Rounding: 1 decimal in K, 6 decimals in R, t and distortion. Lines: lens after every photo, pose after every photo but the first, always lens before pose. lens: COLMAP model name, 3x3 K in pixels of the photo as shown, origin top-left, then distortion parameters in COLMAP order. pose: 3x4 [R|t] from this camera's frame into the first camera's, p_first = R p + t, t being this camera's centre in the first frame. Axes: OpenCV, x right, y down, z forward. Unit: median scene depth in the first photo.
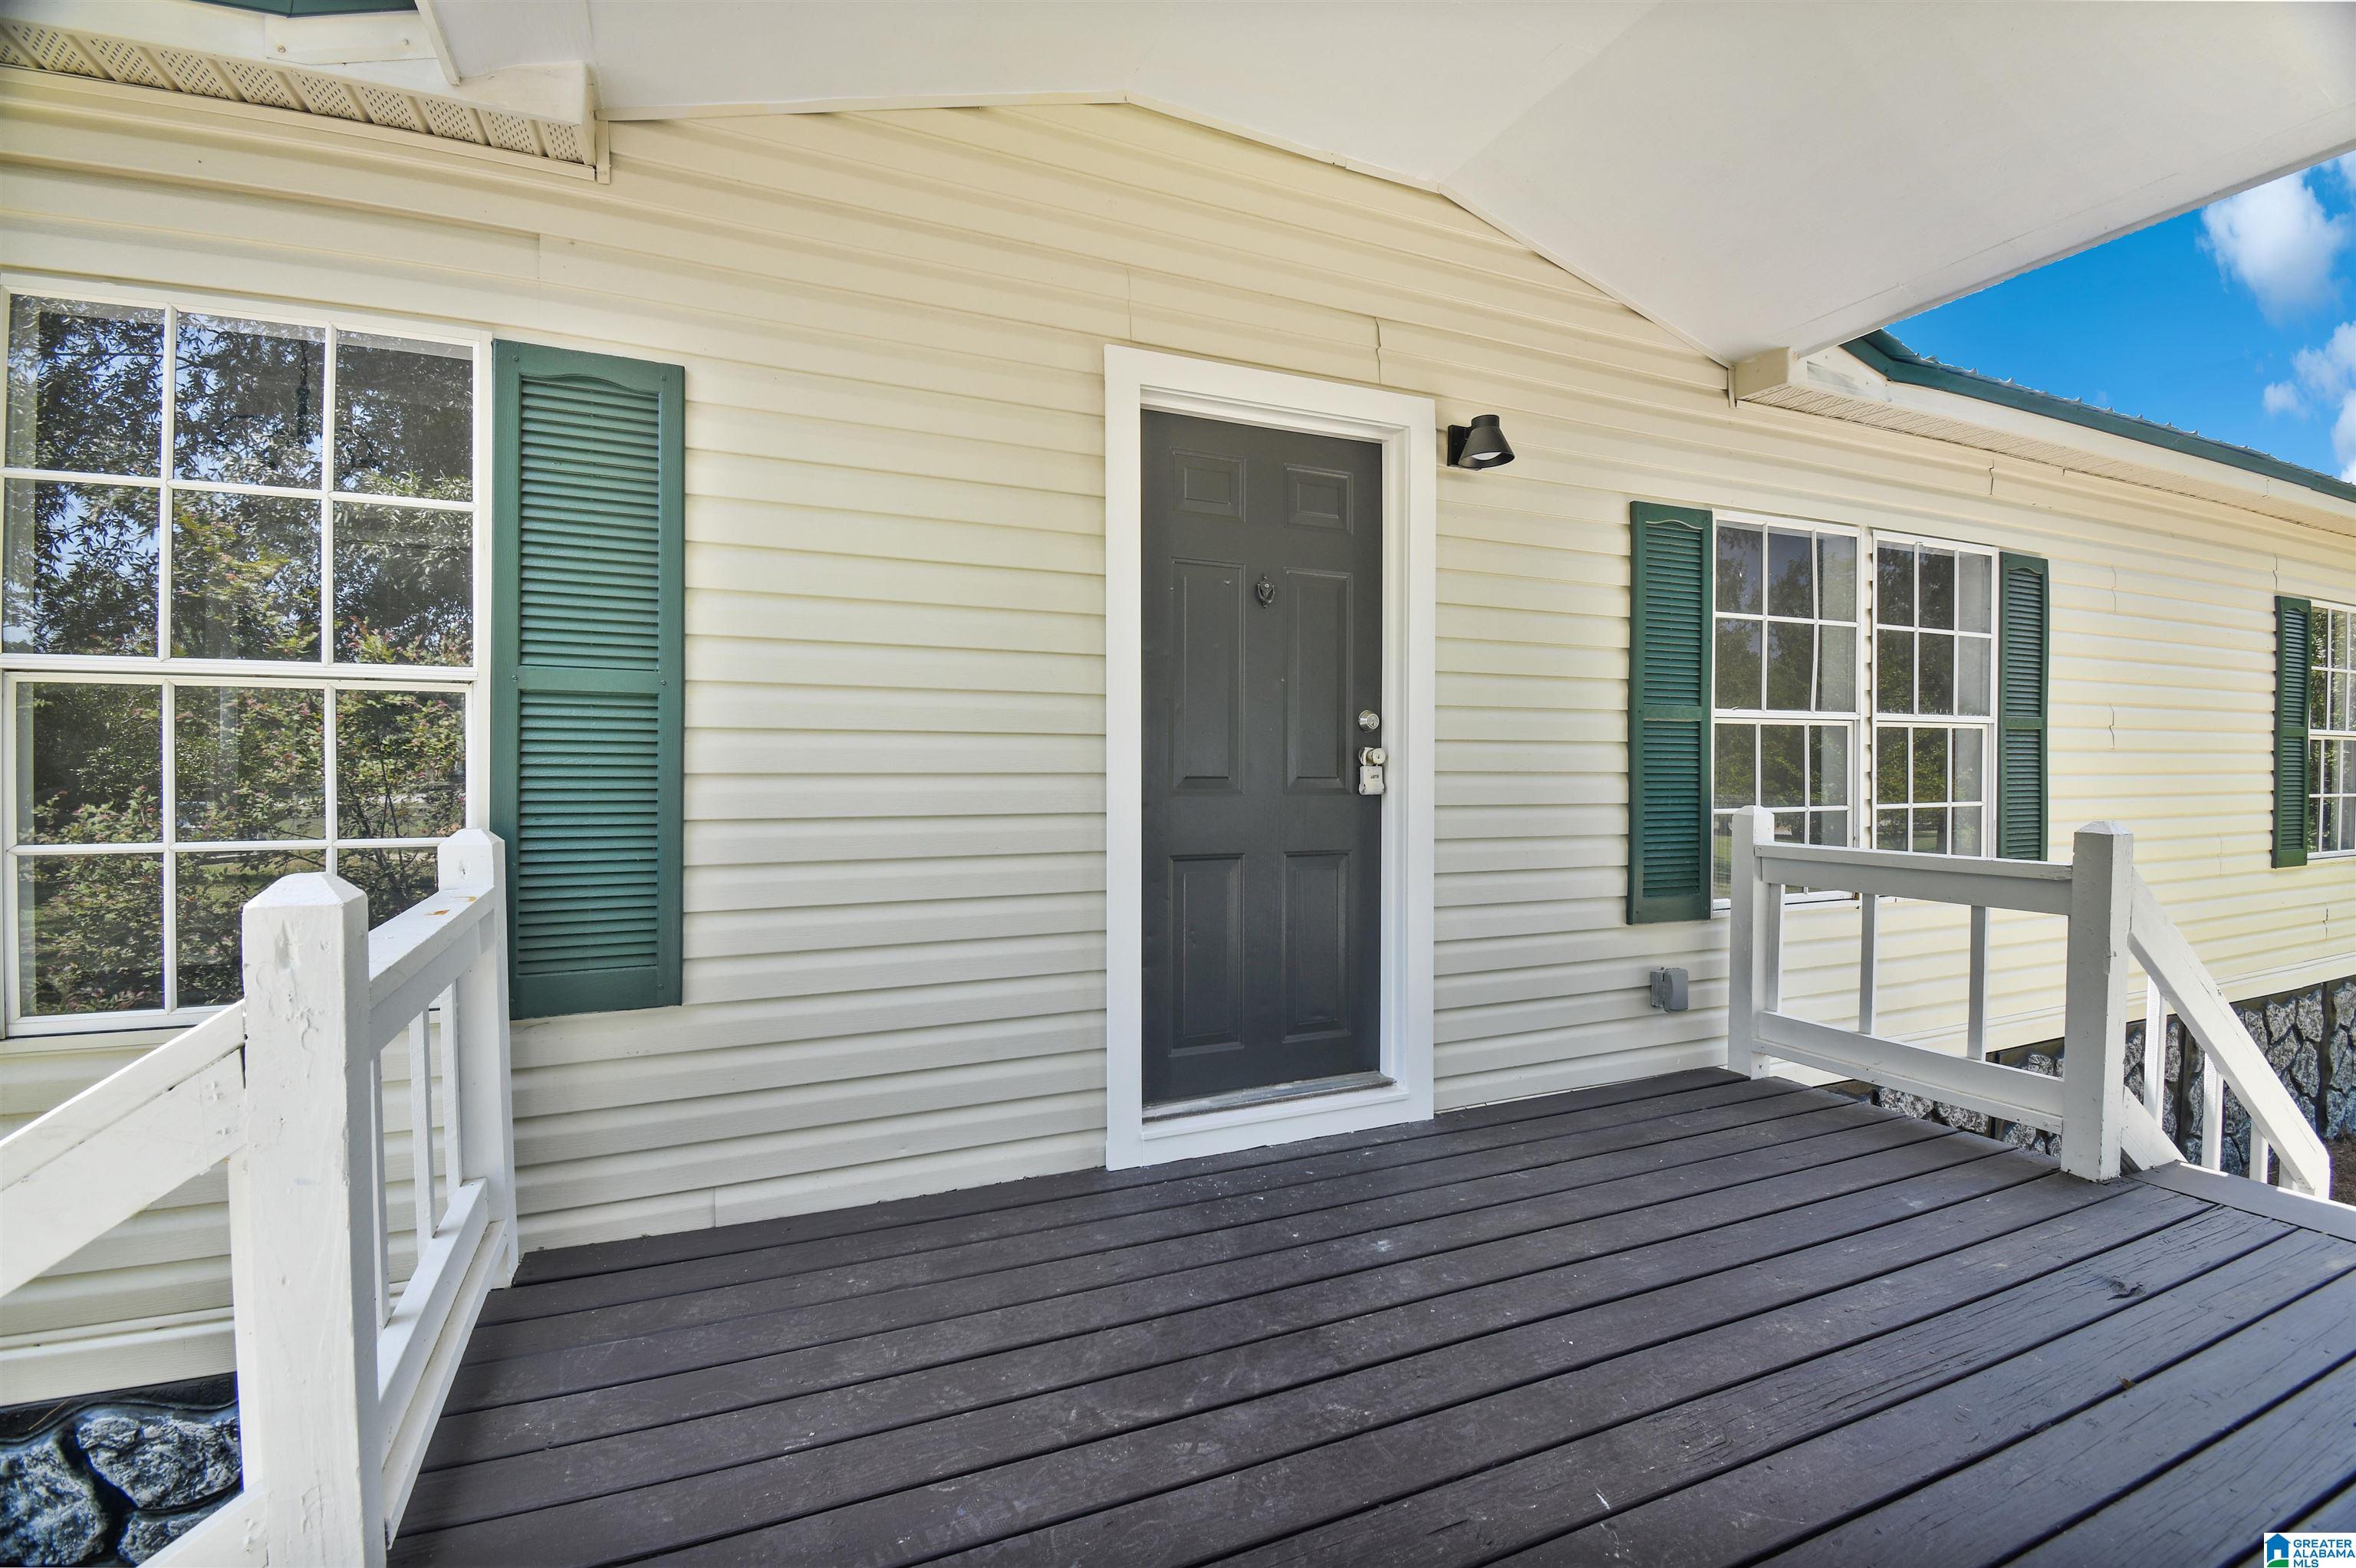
lens RADIAL K [[1079.8, 0, 1173.6], [0, 1079.8, 772.4], [0, 0, 1]] dist [0.053272, -0.000057]
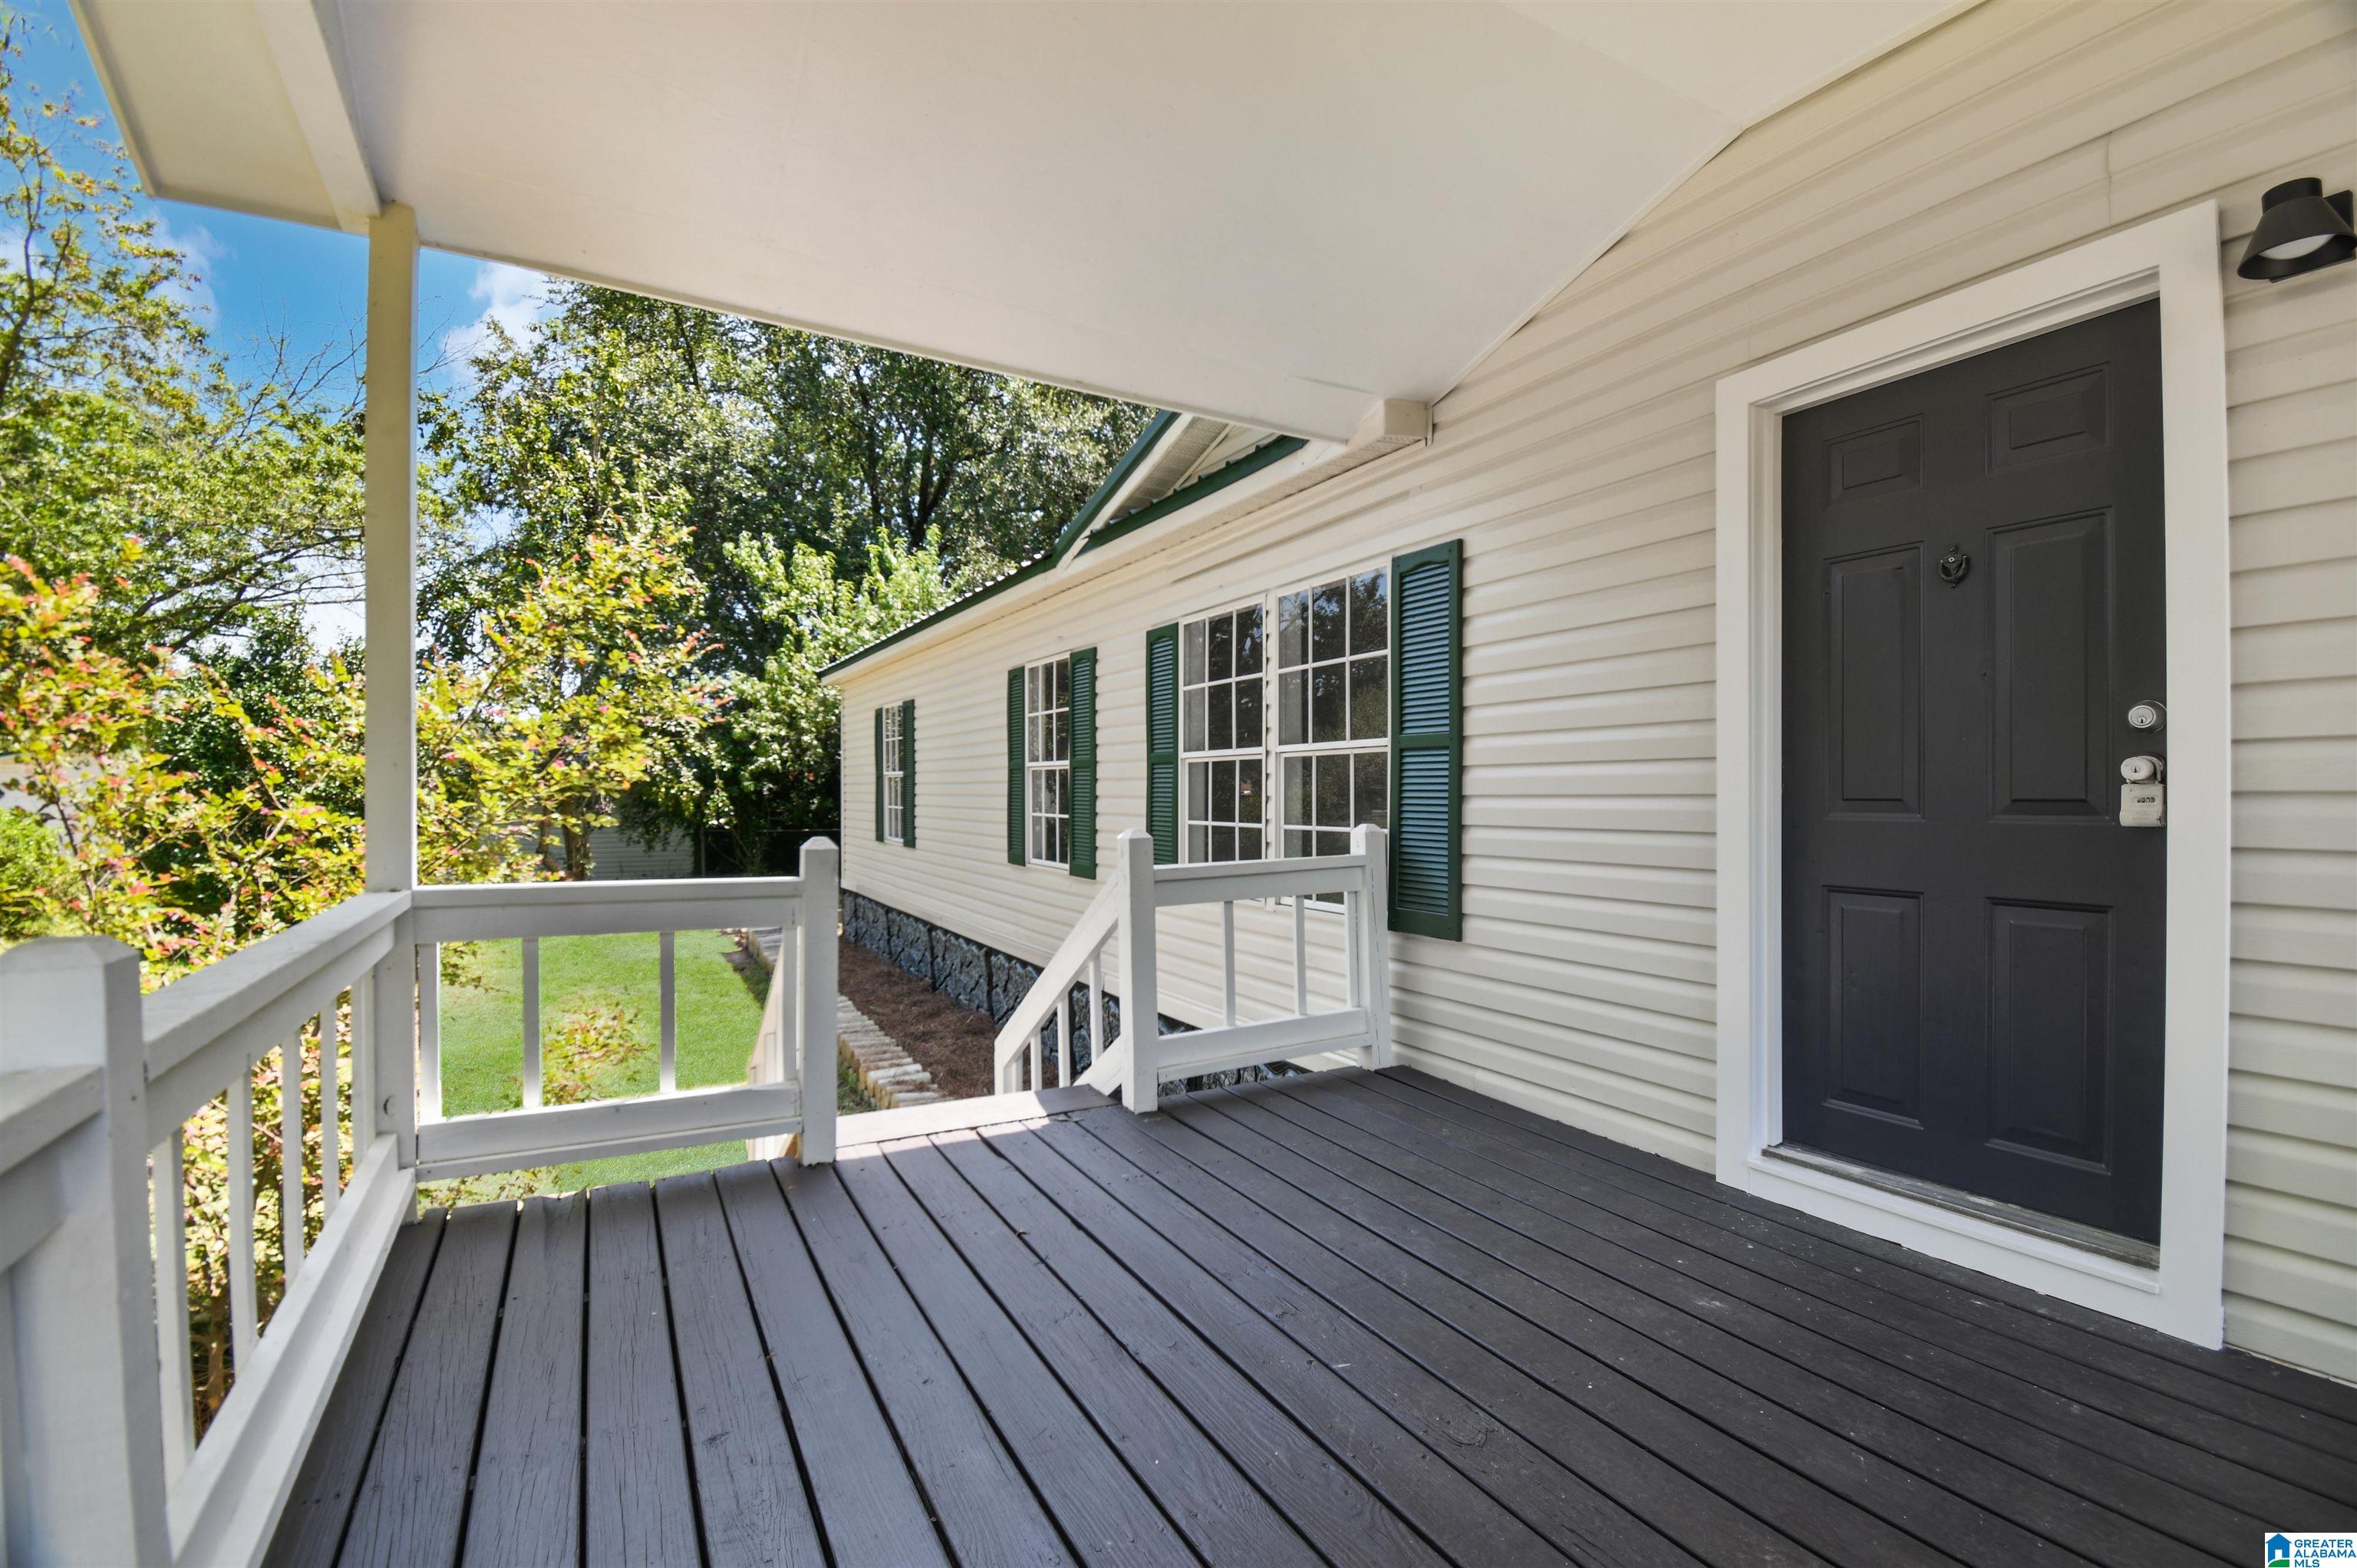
lens RADIAL K [[1041.9, 0, 1178.5], [0, 1041.9, 784.0], [0, 0, 1]] dist [-0.000636, -0.000029]
pose [[0.098097, -0.008431, -0.995141, 0.930923], [-0.000405, 0.999964, -0.008512, -0.001275], [0.995177, 0.001238, 0.098090, 0.420423]]
